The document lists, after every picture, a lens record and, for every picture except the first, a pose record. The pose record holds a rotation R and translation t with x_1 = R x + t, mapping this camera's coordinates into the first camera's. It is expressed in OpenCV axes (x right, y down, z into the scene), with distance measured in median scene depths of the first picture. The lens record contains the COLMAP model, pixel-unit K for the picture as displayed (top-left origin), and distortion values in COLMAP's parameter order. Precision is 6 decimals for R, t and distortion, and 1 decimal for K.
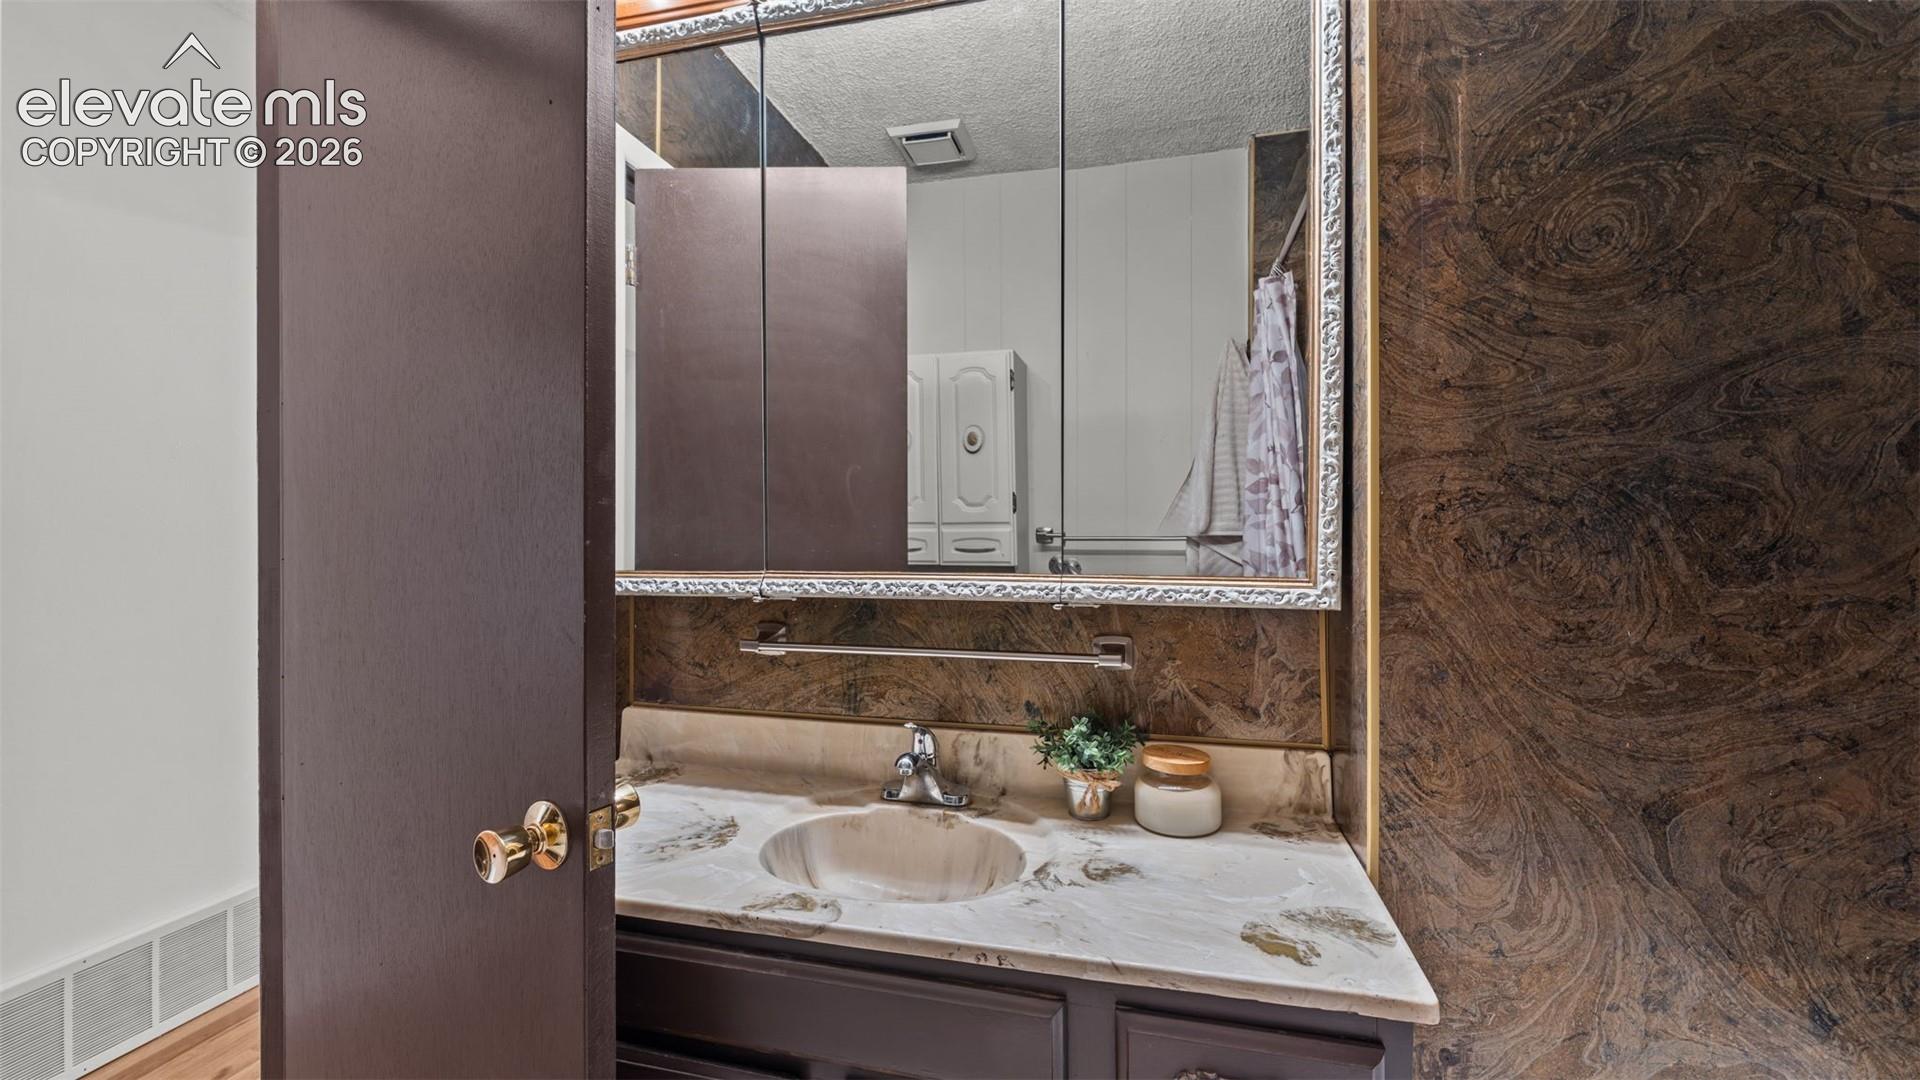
lens RADIAL K [[767.6, 0, 965.9], [0, 767.6, 537.7], [0, 0, 1]] dist [-0.004319, -0.000801]
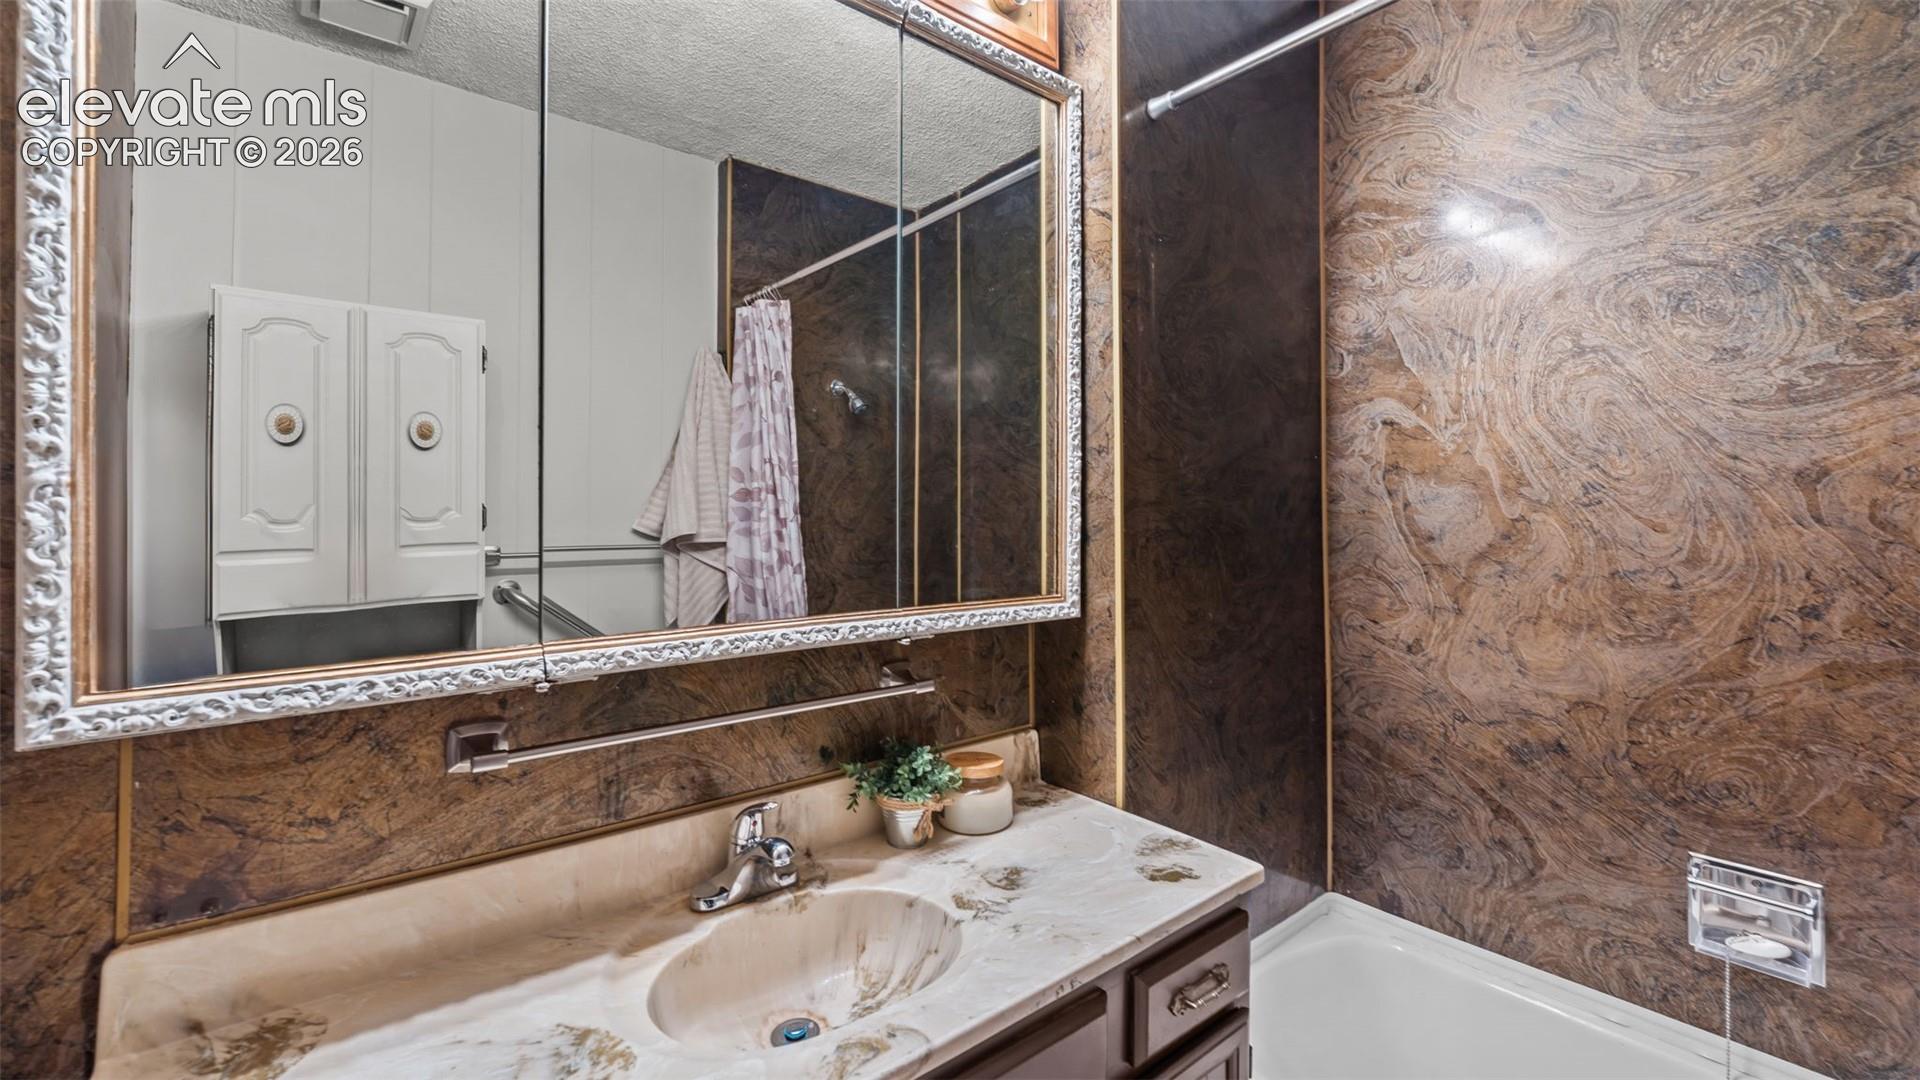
lens RADIAL K [[767.6, 0, 978.7], [0, 767.6, 507.7], [0, 0, 1]] dist [-0.004319, -0.000801]
pose [[0.607268, 0.008674, 0.794450, -0.602132], [0.012439, 0.999714, -0.020423, -0.061630], [-0.794400, 0.022284, 0.606986, 0.300140]]
